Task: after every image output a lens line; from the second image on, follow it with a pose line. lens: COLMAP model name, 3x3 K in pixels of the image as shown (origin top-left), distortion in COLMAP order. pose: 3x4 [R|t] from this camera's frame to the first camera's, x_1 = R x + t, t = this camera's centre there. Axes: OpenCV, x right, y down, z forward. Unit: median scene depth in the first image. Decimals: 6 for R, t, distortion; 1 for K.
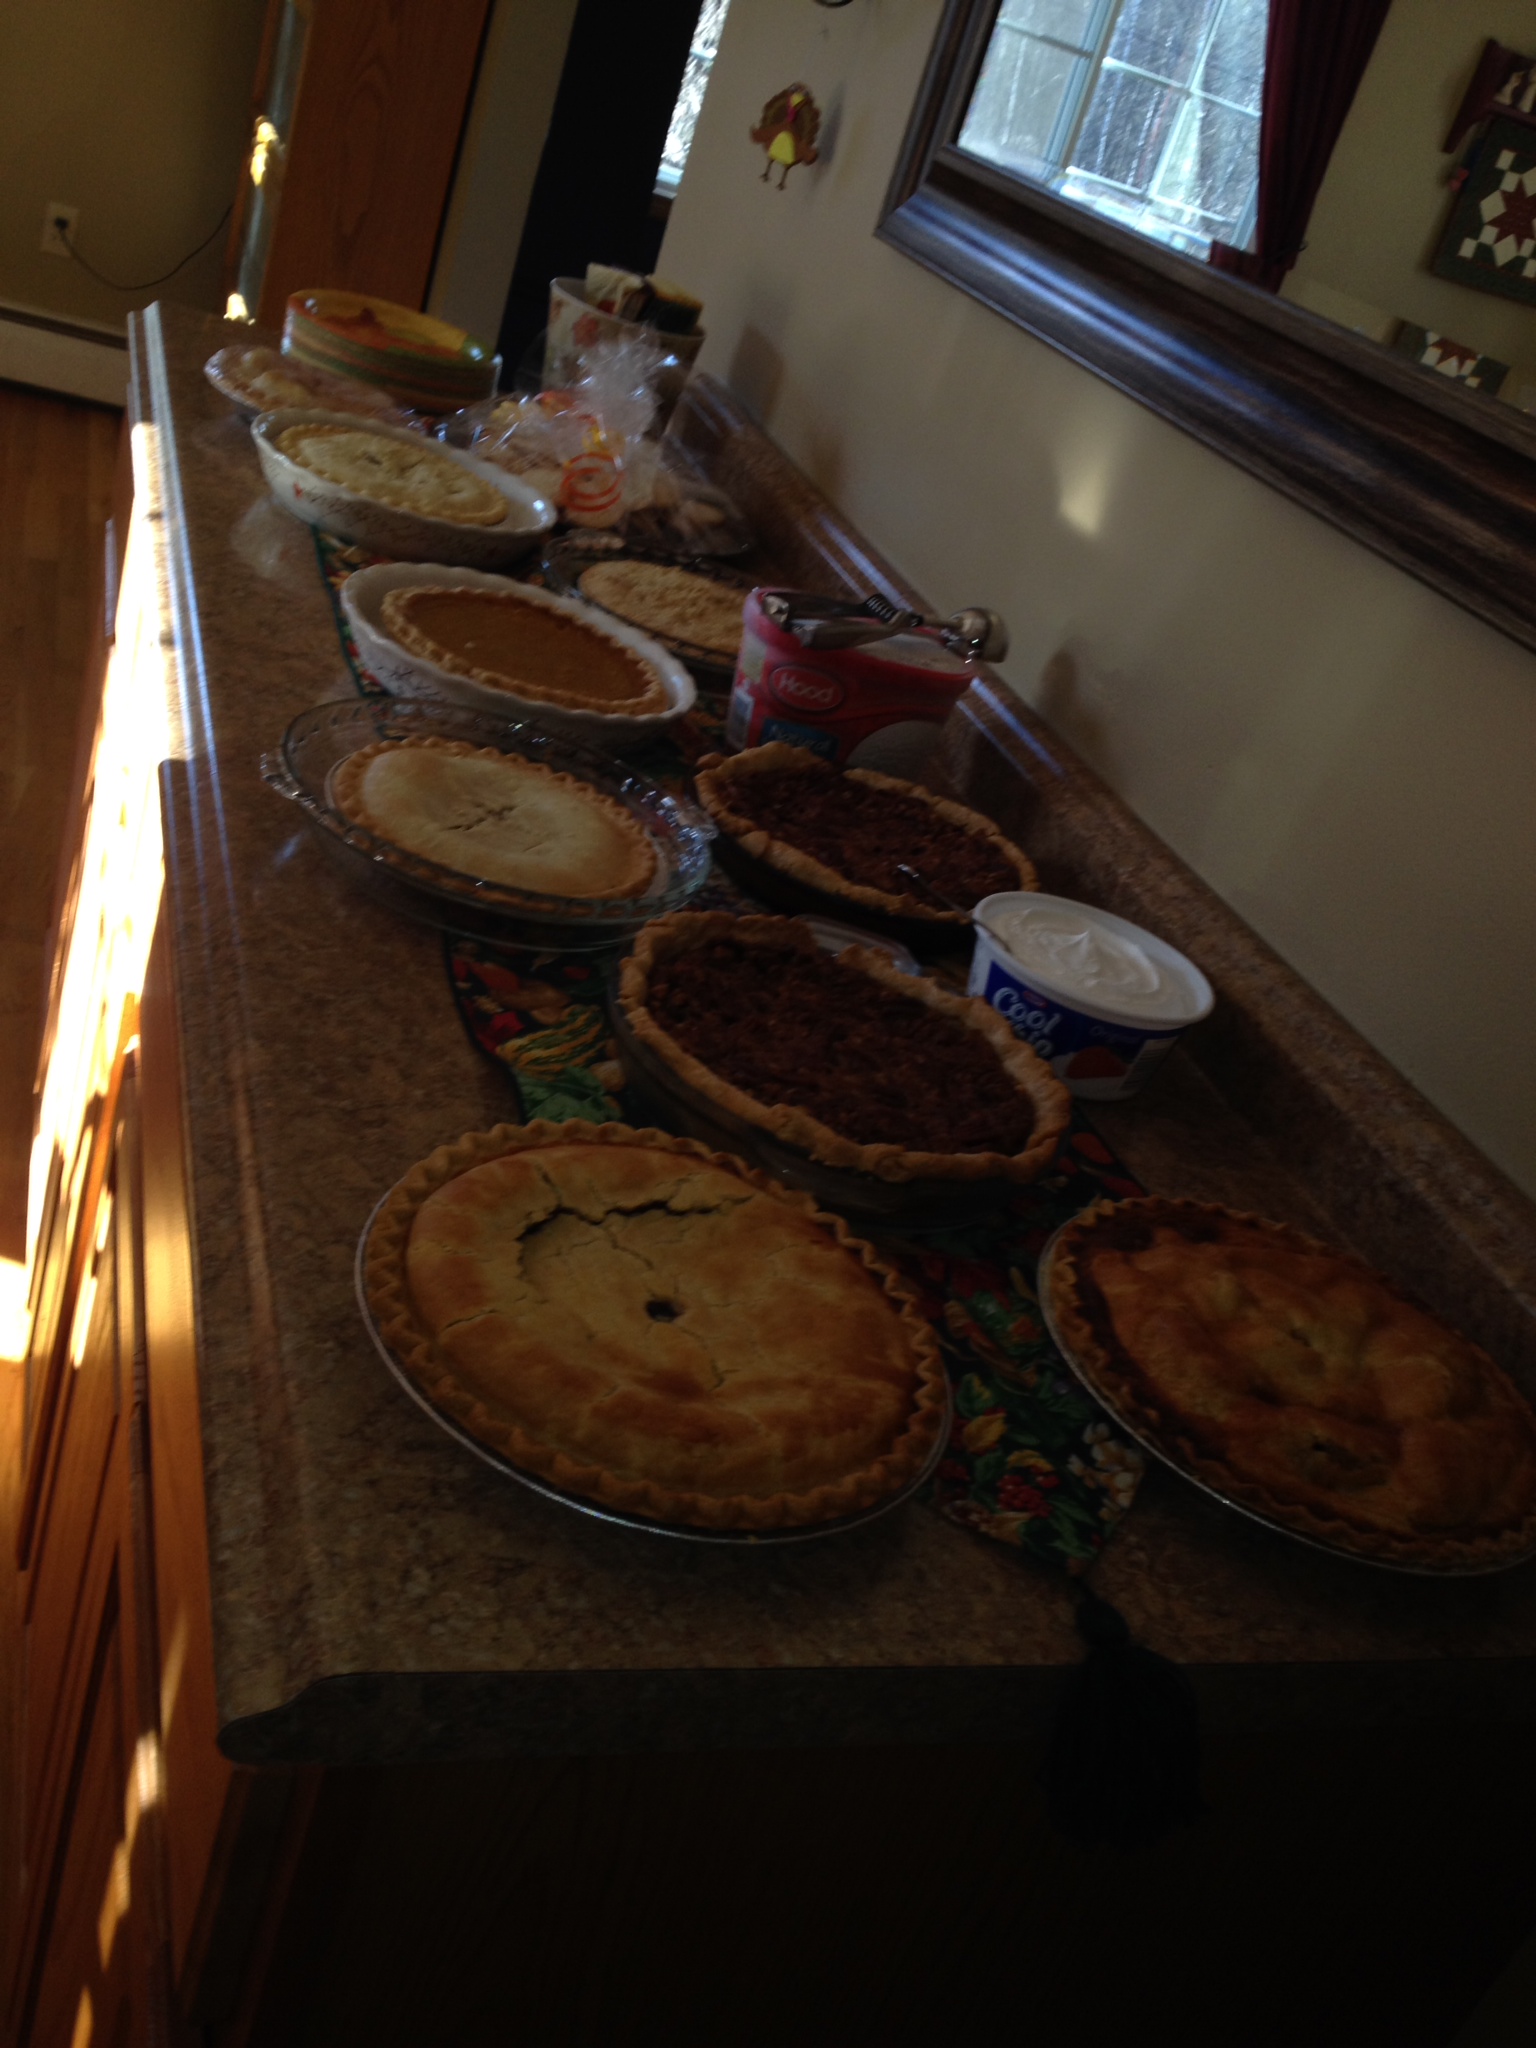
lens RADIAL K [[1911.8, 0, 766.8], [0, 1911.8, 969.3], [0, 0, 1]] dist [0.197381, -0.454210]
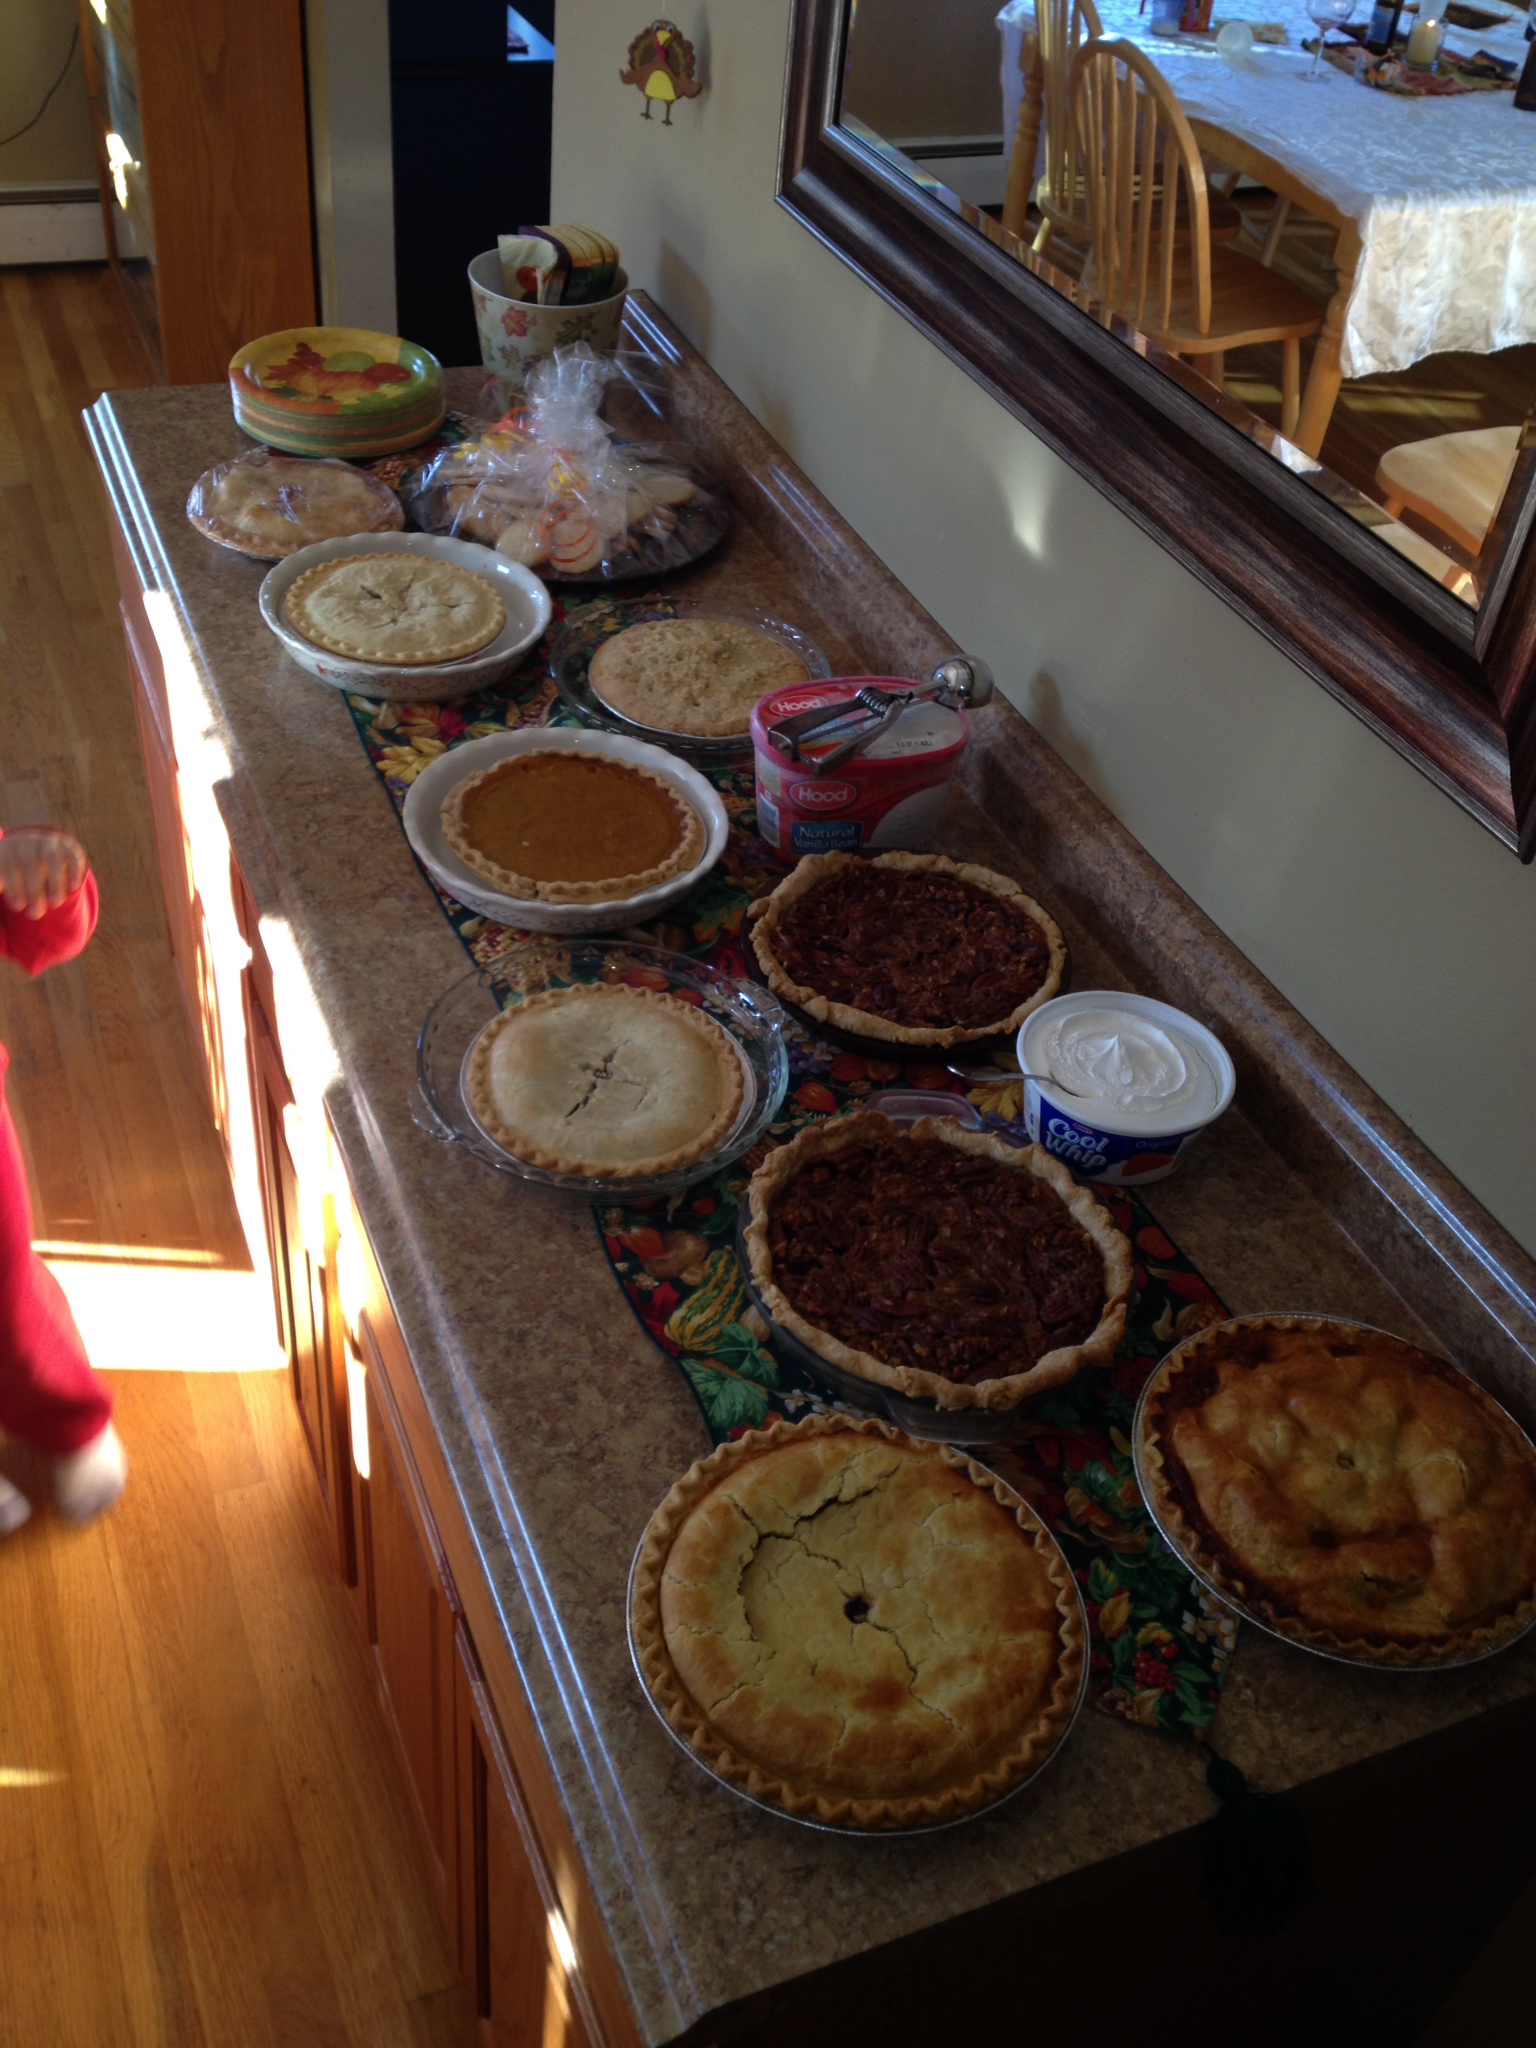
lens RADIAL K [[1960.6, 0, 754.8], [0, 1960.6, 959.4], [0, 0, 1]] dist [0.204521, -0.488364]
pose [[0.972685, -0.221183, -0.070441, 0.061587], [0.231605, 0.945097, 0.230545, -0.491755], [0.015581, -0.240562, 0.970509, -0.187296]]
